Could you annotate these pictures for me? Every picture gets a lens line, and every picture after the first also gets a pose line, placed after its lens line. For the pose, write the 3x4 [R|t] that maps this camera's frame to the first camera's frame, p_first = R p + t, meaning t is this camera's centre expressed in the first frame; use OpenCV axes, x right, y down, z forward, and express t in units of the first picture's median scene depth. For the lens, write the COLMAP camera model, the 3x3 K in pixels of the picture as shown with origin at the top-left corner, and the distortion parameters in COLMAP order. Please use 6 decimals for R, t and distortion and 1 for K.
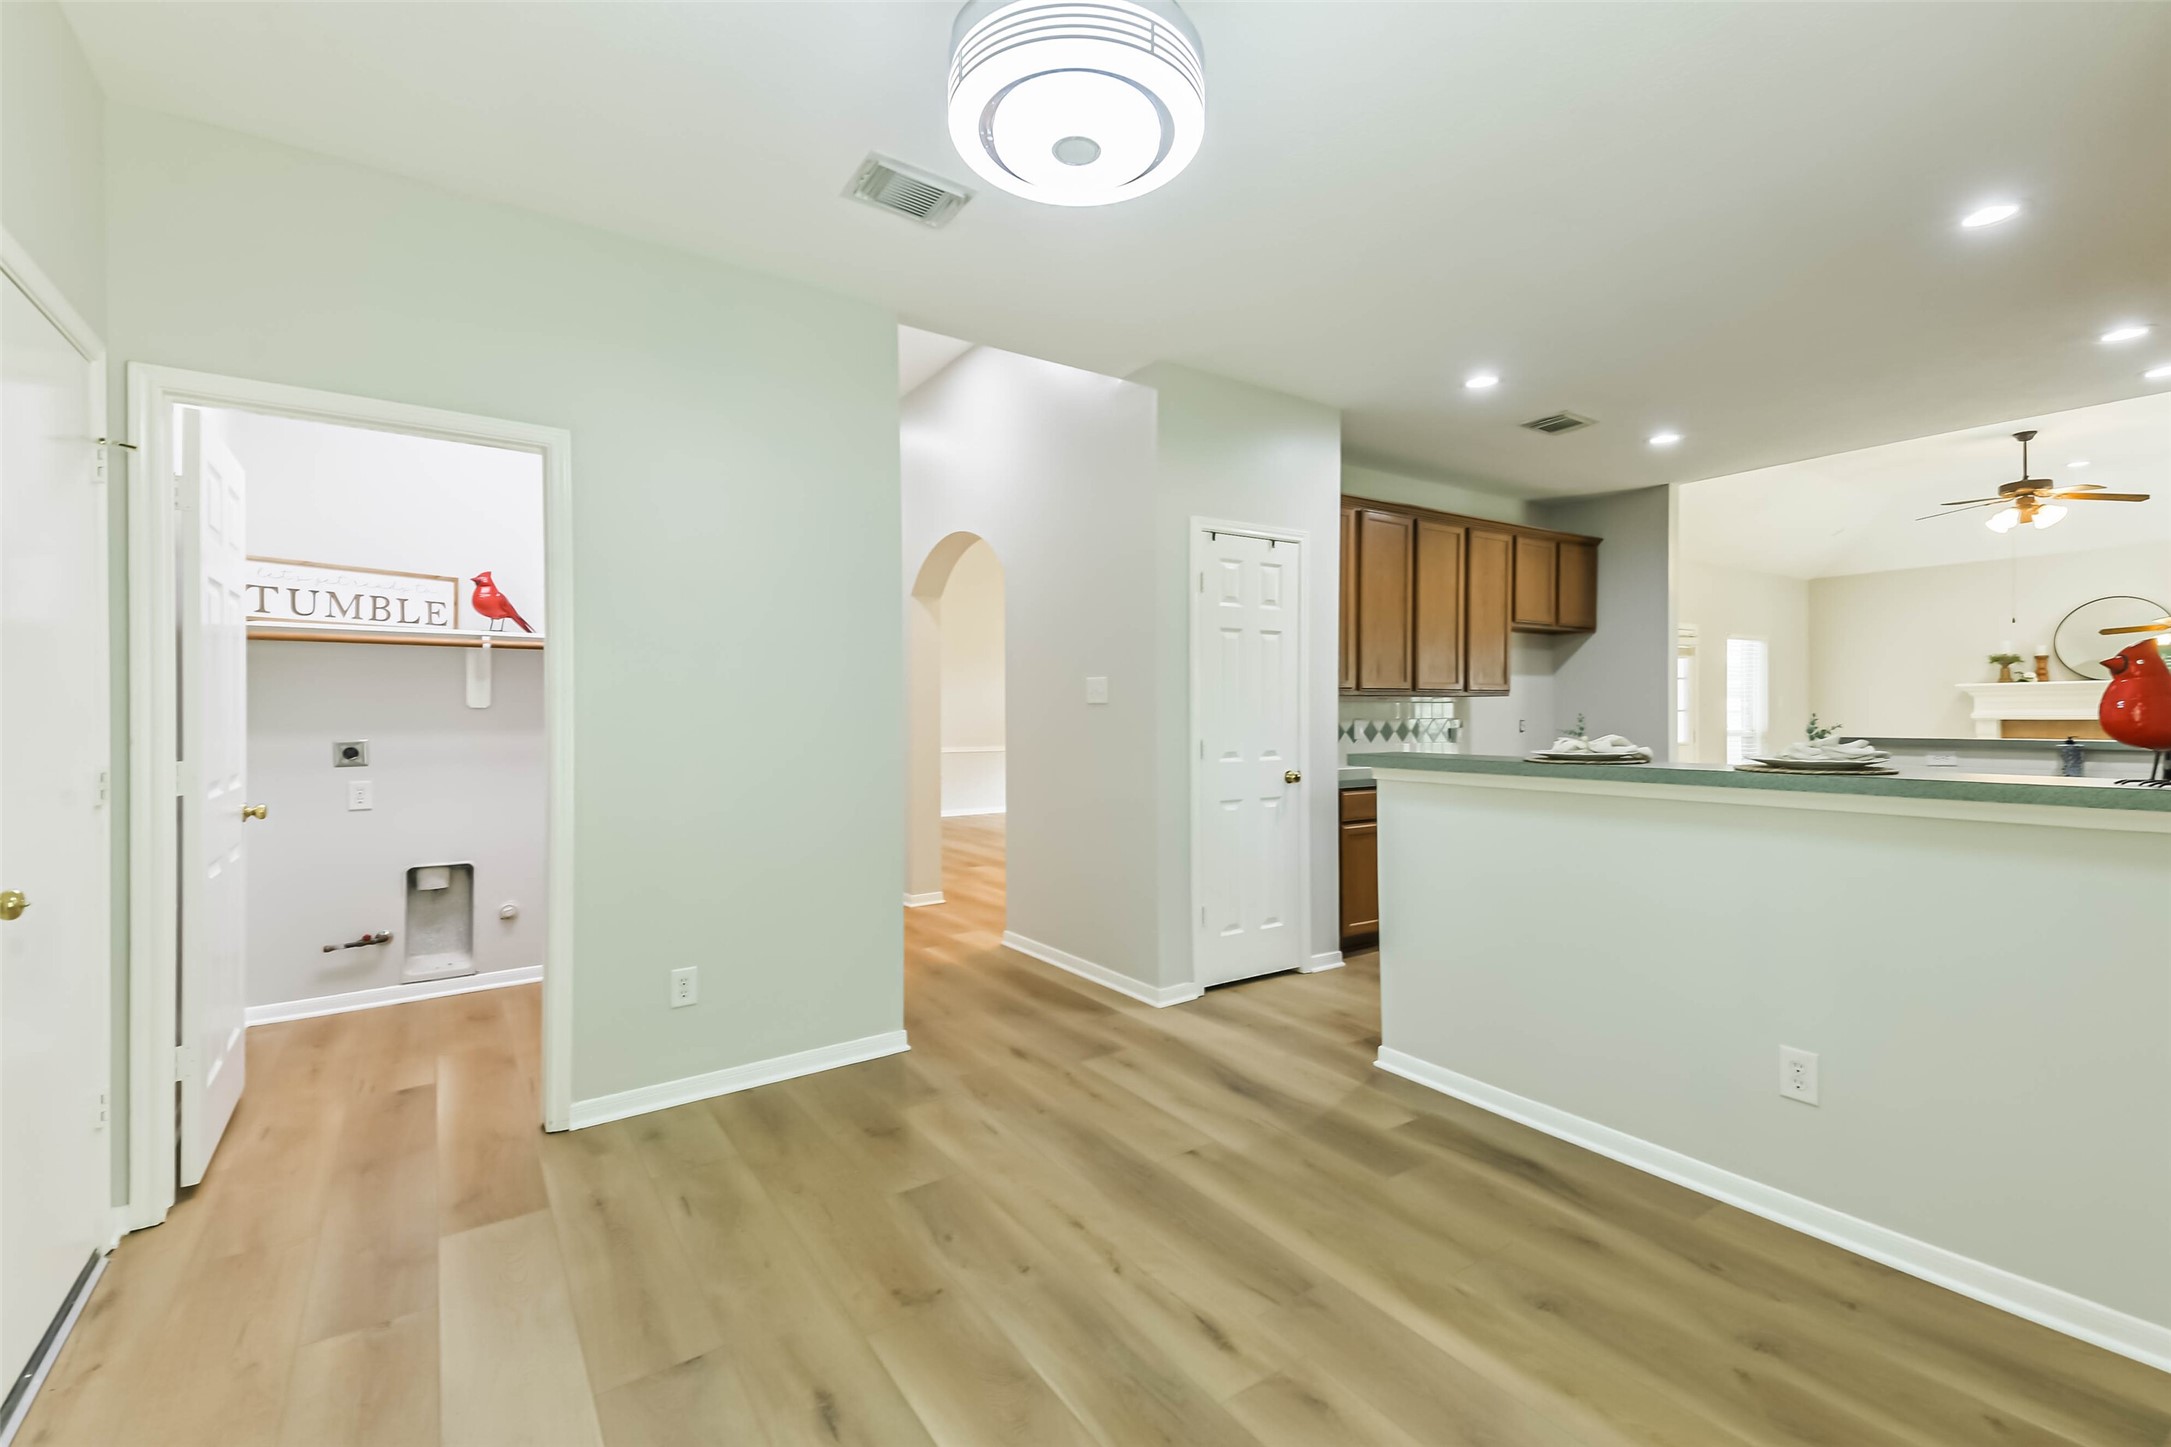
lens RADIAL K [[932.2, 0, 1089.7], [0, 932.2, 718.1], [0, 0, 1]] dist [0.100433, -0.041948]
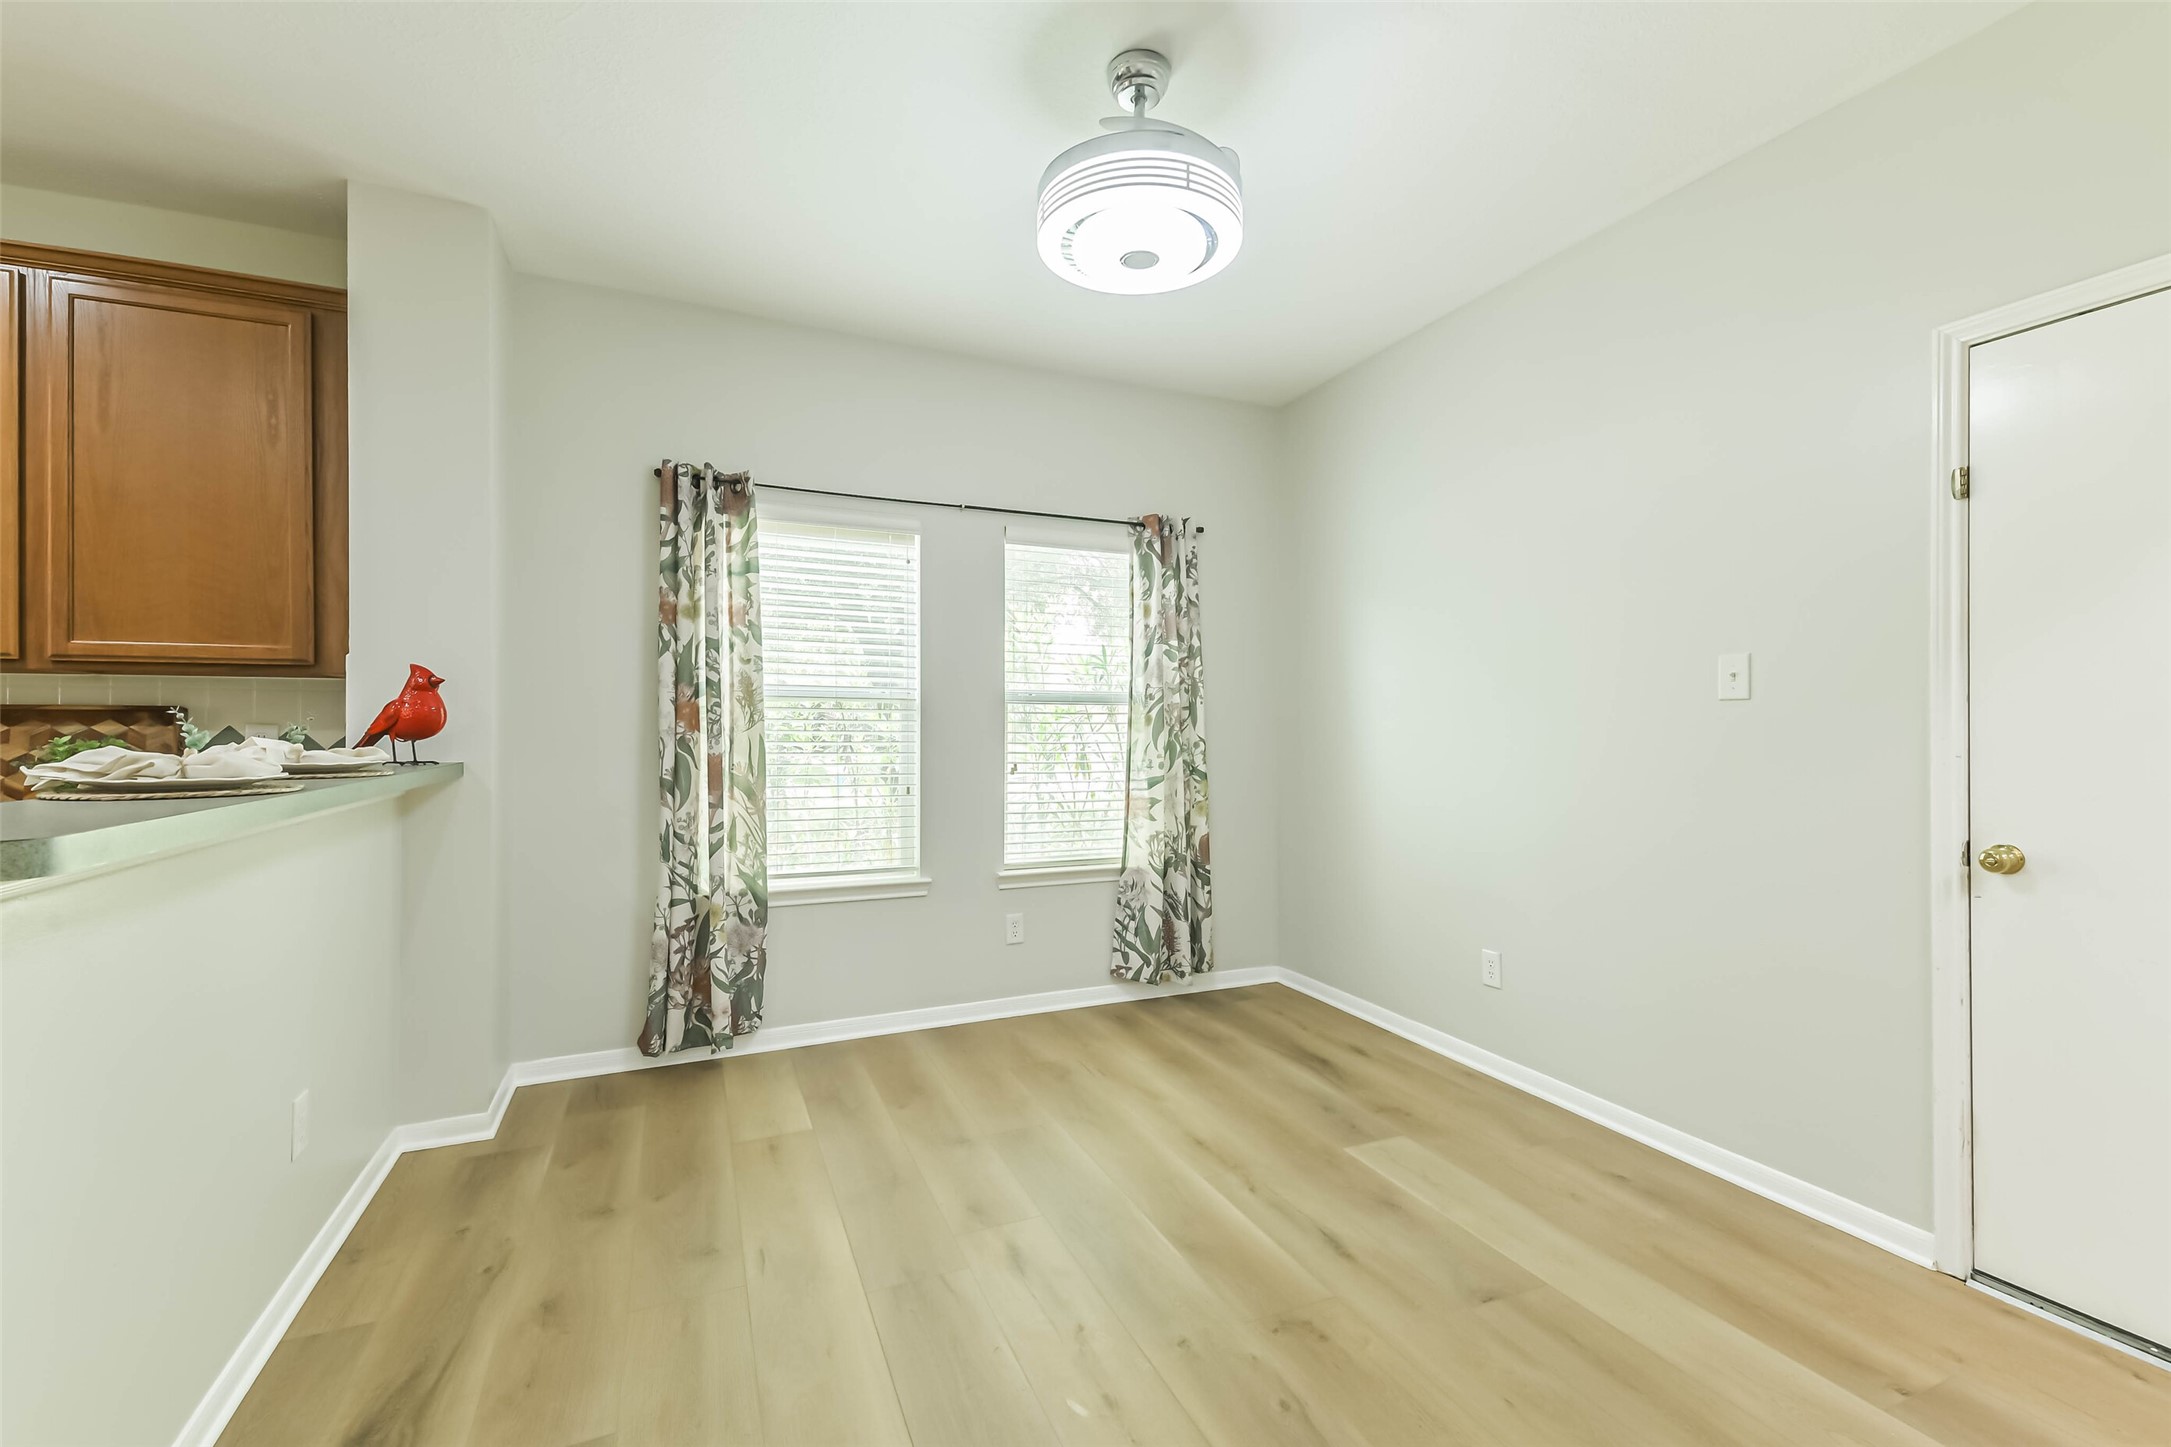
lens RADIAL K [[933.5, 0, 1098.2], [0, 933.5, 716.9], [0, 0, 1]] dist [0.042207, -0.022753]
pose [[-0.985053, 0.008463, 0.172046, -0.046833], [0.007382, 0.999949, -0.006921, 0.003129], [-0.172096, -0.005547, -0.985065, 0.601953]]
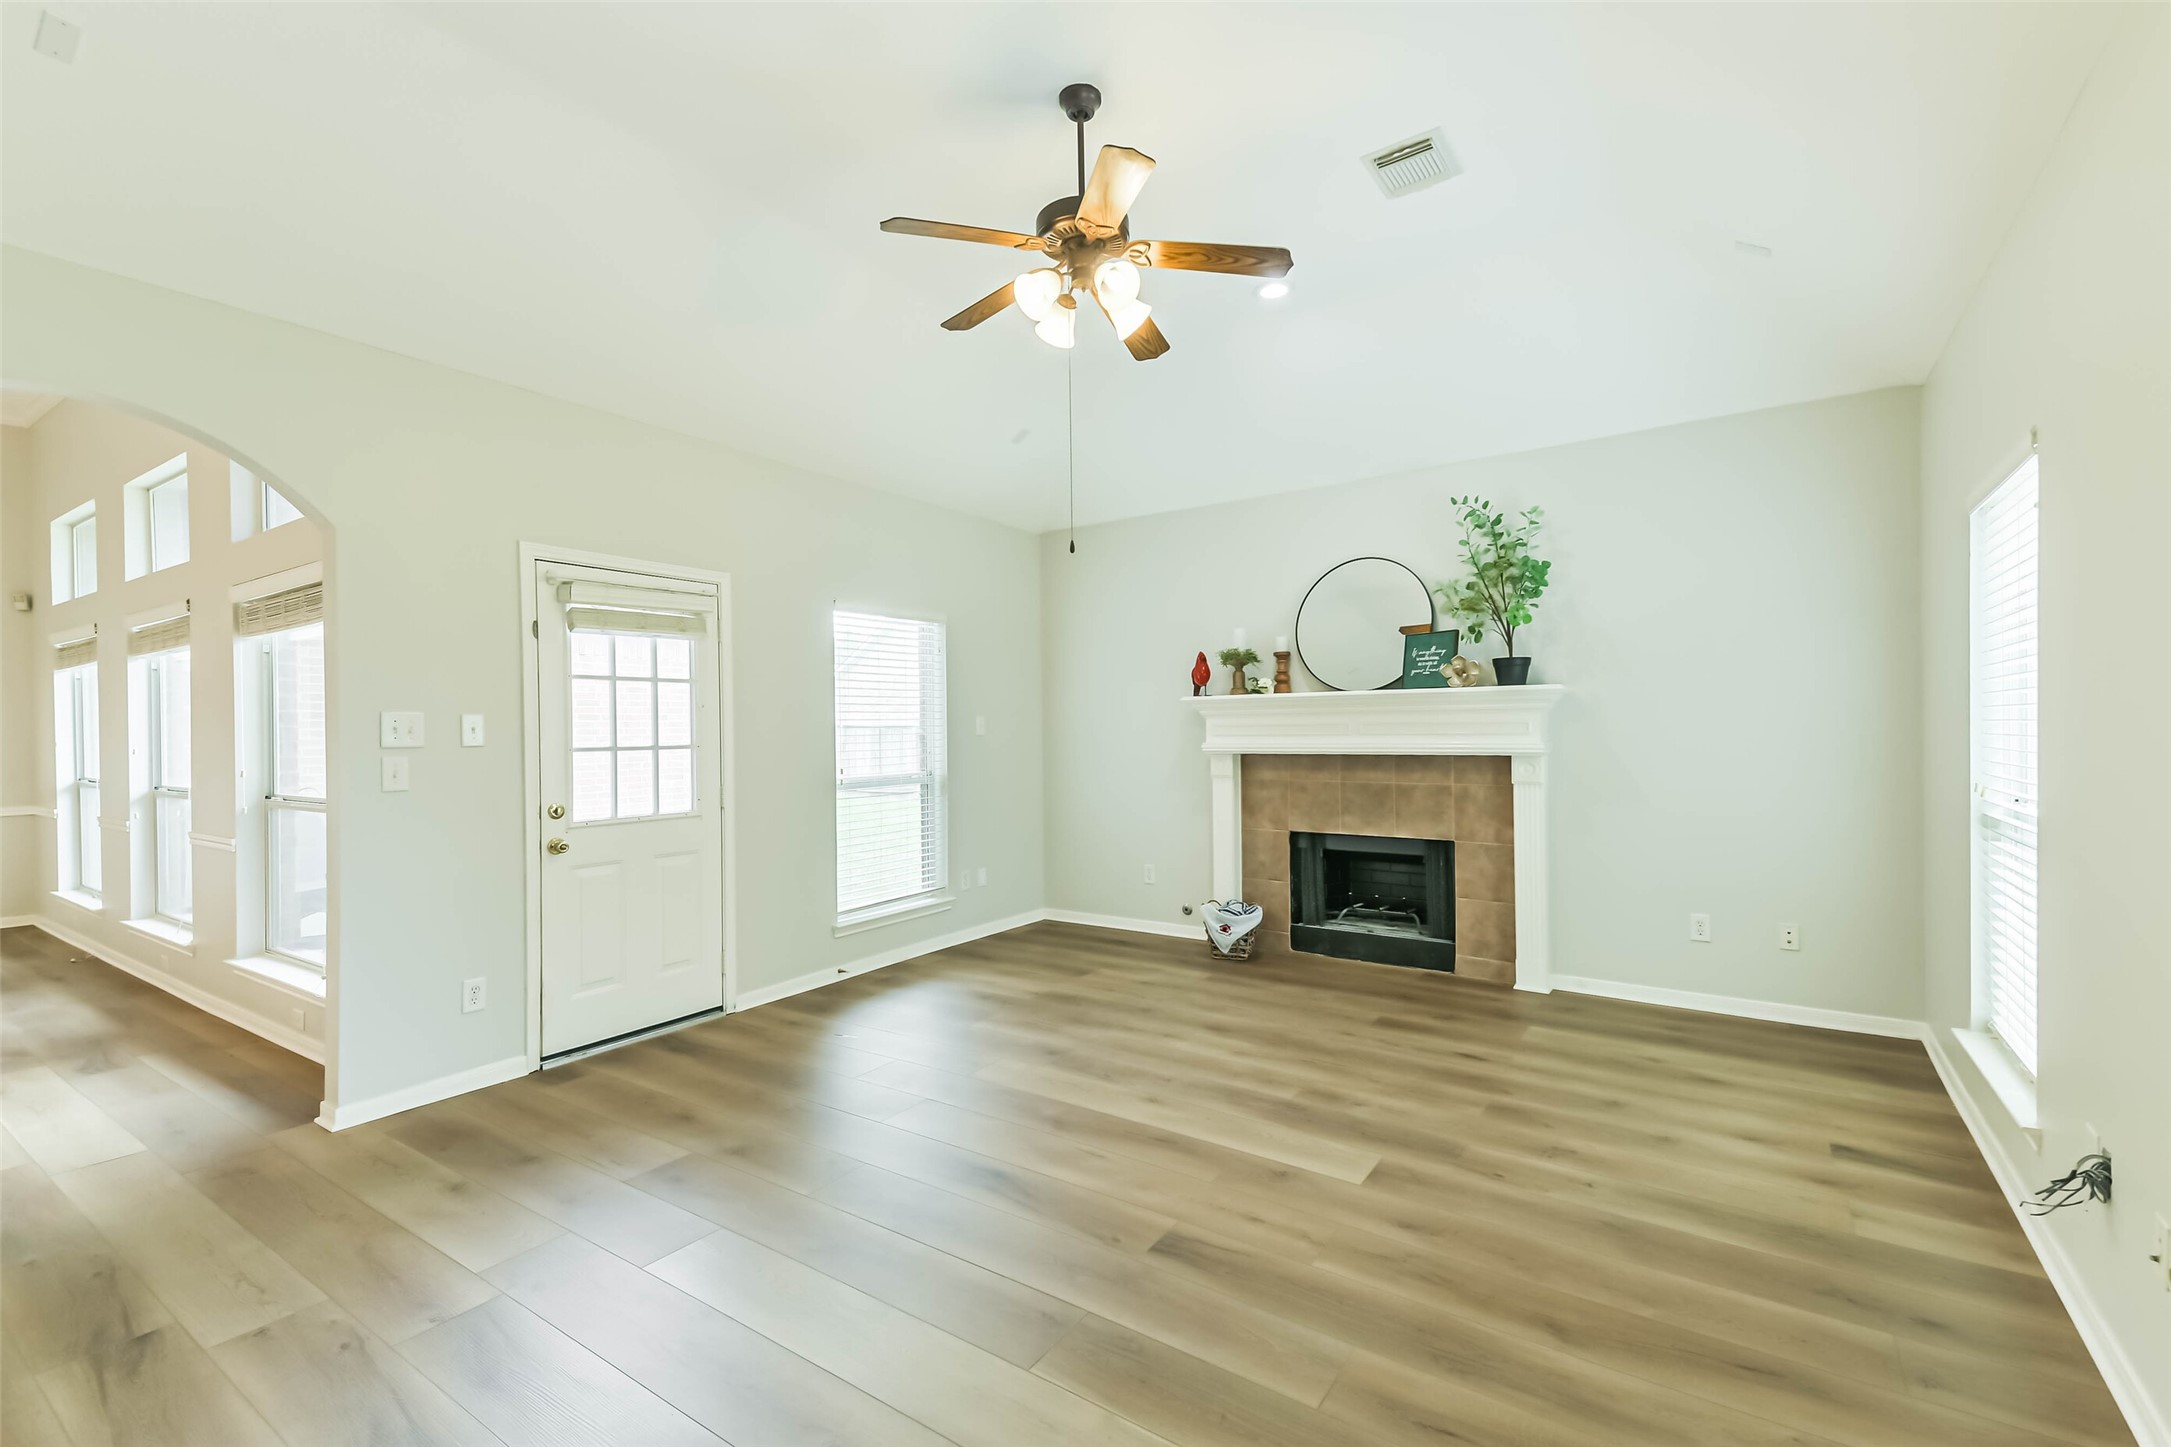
lens RADIAL K [[920.3, 0, 1064.9], [0, 920.3, 726.9], [0, 0, 1]] dist [0.038932, -0.000281]
pose [[0.938039, -0.005341, 0.346489, 0.859629], [0.006365, 0.999978, -0.001816, -0.020941], [-0.346472, 0.003909, 0.938052, 0.675394]]
